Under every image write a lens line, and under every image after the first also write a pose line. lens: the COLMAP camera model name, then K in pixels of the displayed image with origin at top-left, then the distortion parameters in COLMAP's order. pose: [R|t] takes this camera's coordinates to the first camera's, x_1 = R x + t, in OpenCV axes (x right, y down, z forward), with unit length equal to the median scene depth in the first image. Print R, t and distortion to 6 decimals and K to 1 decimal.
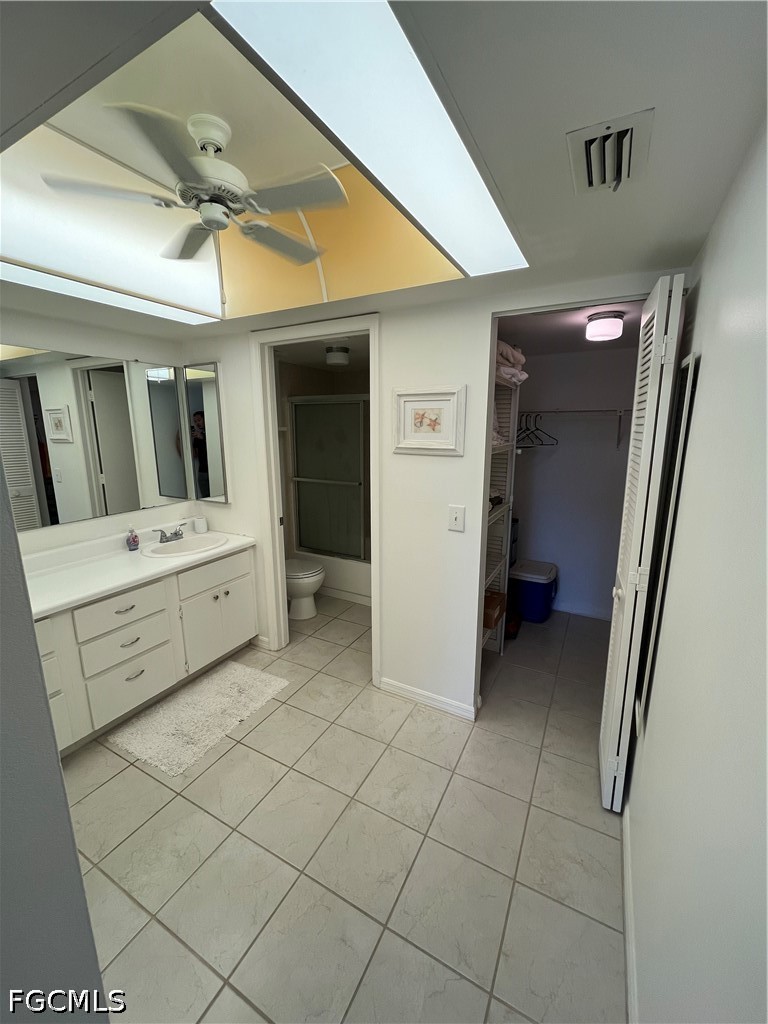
lens RADIAL K [[410.6, 0, 386.7], [0, 410.6, 509.9], [0, 0, 1]] dist [0.000522, -0.000044]
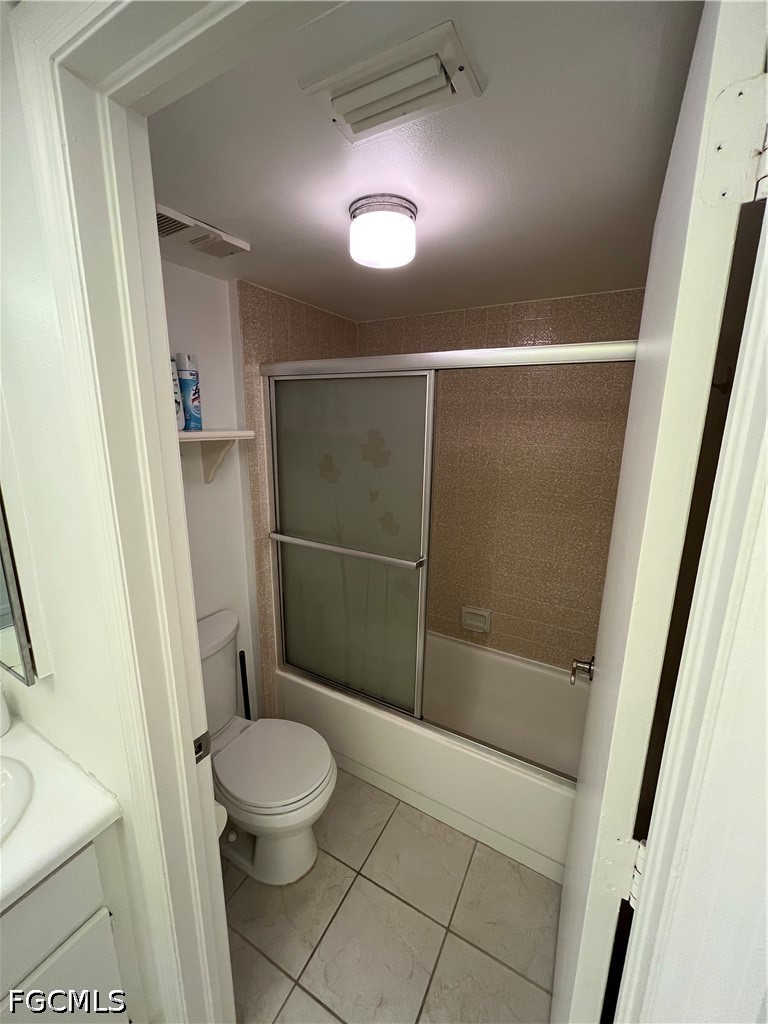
lens RADIAL K [[410.6, 0, 382.3], [0, 410.6, 511.6], [0, 0, 1]] dist [0.000522, -0.000044]
pose [[0.999689, 0.015809, -0.019267, -0.092709], [-0.015574, 0.999803, 0.012283, -0.117878], [0.019458, -0.011979, 0.999739, 0.541543]]
